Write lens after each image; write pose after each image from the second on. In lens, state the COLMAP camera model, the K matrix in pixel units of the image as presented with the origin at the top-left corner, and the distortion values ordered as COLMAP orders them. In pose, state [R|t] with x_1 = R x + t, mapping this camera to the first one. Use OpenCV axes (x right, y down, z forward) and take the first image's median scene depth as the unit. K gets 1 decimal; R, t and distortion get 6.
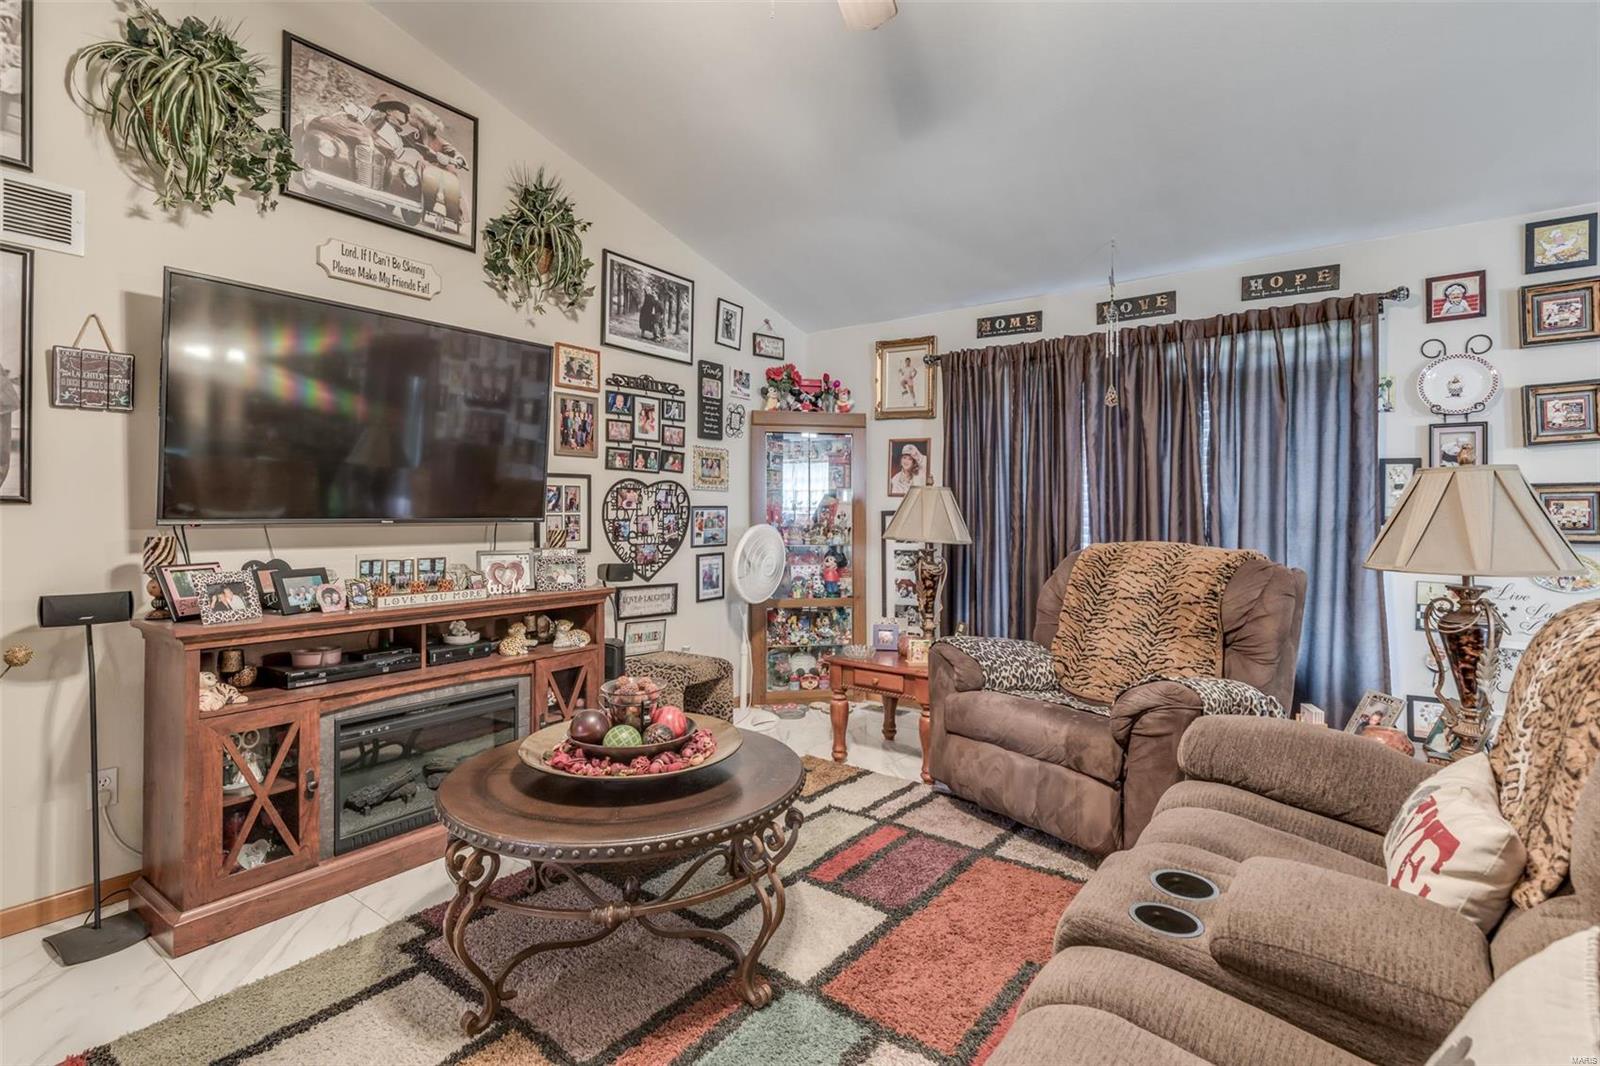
lens RADIAL K [[780.7, 0, 777.3], [0, 780.7, 510.0], [0, 0, 1]] dist [0.000254, -0.000049]
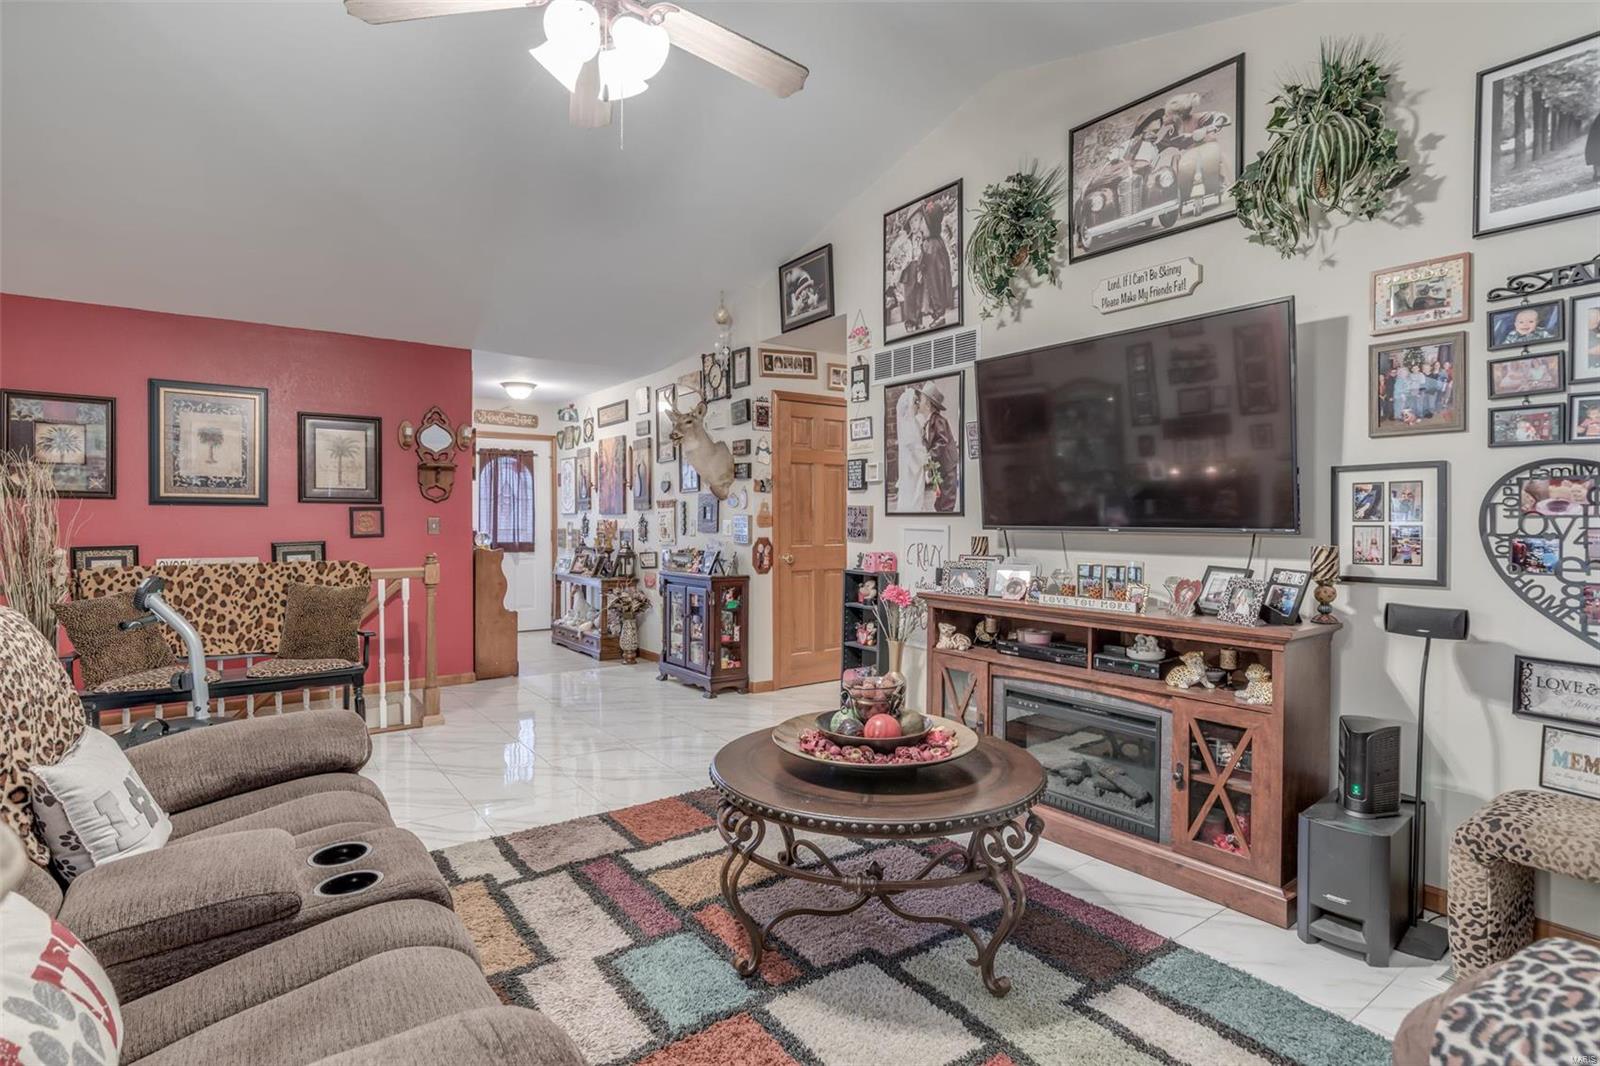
lens RADIAL K [[780.7, 0, 798.7], [0, 780.7, 527.2], [0, 0, 1]] dist [0.000254, -0.000049]
pose [[-0.278559, 0.007002, -0.960393, 0.514491], [0.000199, 0.999974, 0.007232, 0.002849], [0.960419, 0.001823, -0.278554, 0.710365]]
